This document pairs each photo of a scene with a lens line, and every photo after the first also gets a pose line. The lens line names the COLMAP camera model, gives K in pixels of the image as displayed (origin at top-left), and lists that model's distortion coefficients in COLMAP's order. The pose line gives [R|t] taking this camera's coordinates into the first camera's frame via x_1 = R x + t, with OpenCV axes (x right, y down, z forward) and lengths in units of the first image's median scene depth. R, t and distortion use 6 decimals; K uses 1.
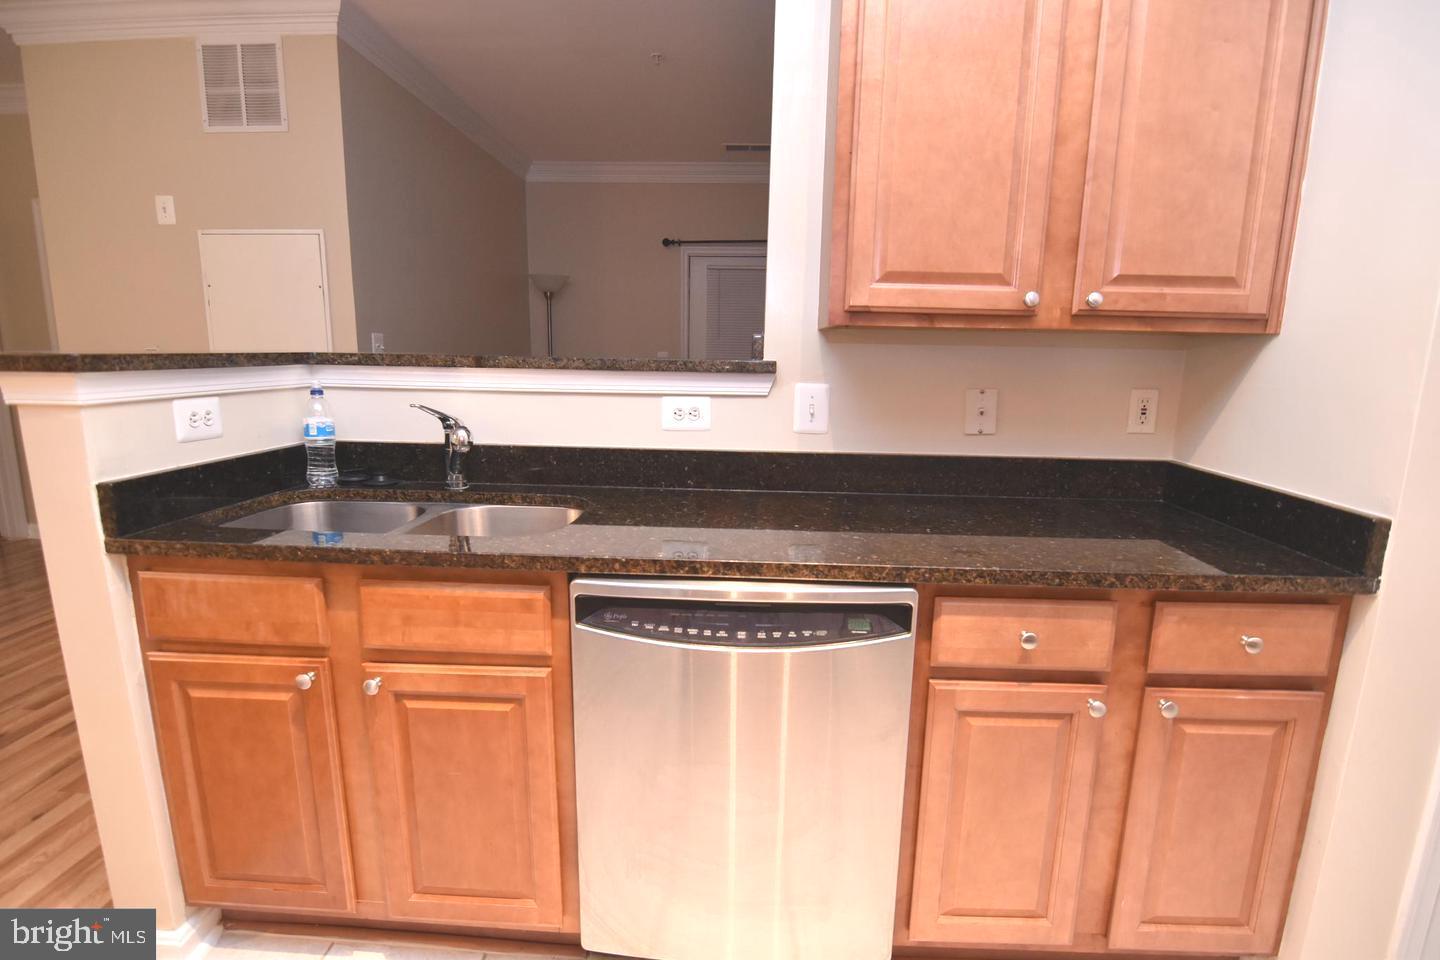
lens RADIAL K [[698.3, 0, 718.2], [0, 698.3, 483.7], [0, 0, 1]] dist [-0.014113, -0.000779]
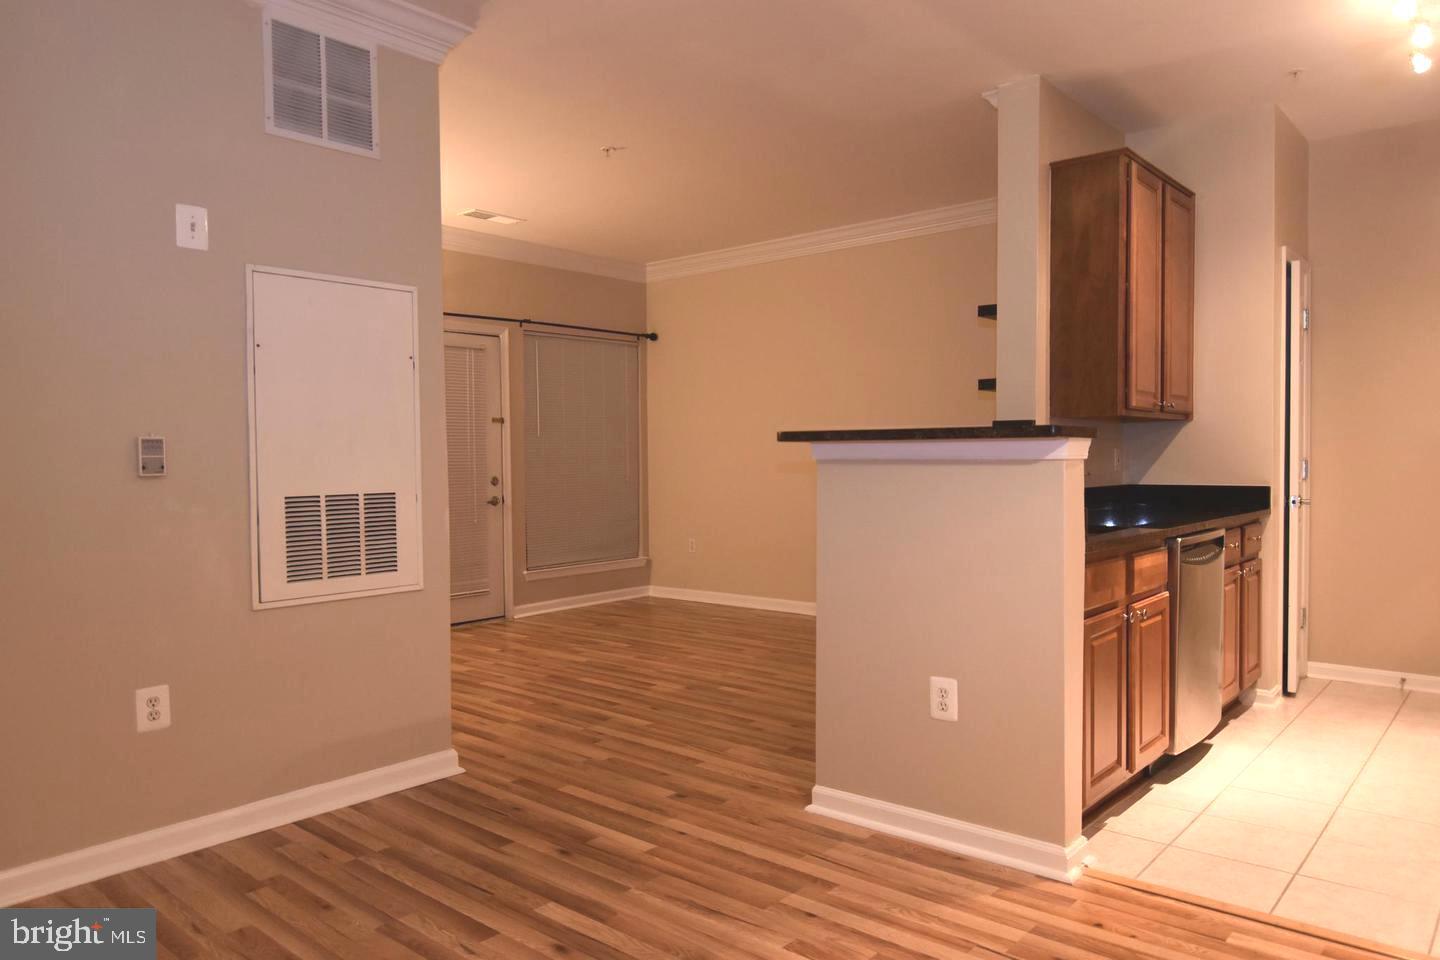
lens RADIAL K [[974.5, 0, 718.1], [0, 974.5, 478.1], [0, 0, 1]] dist [0.006458, 0.002044]
pose [[0.623788, -0.040860, 0.780525, -1.258471], [0.169075, 0.982041, -0.083714, -0.006769], [-0.763088, 0.184188, 0.619494, 0.104978]]
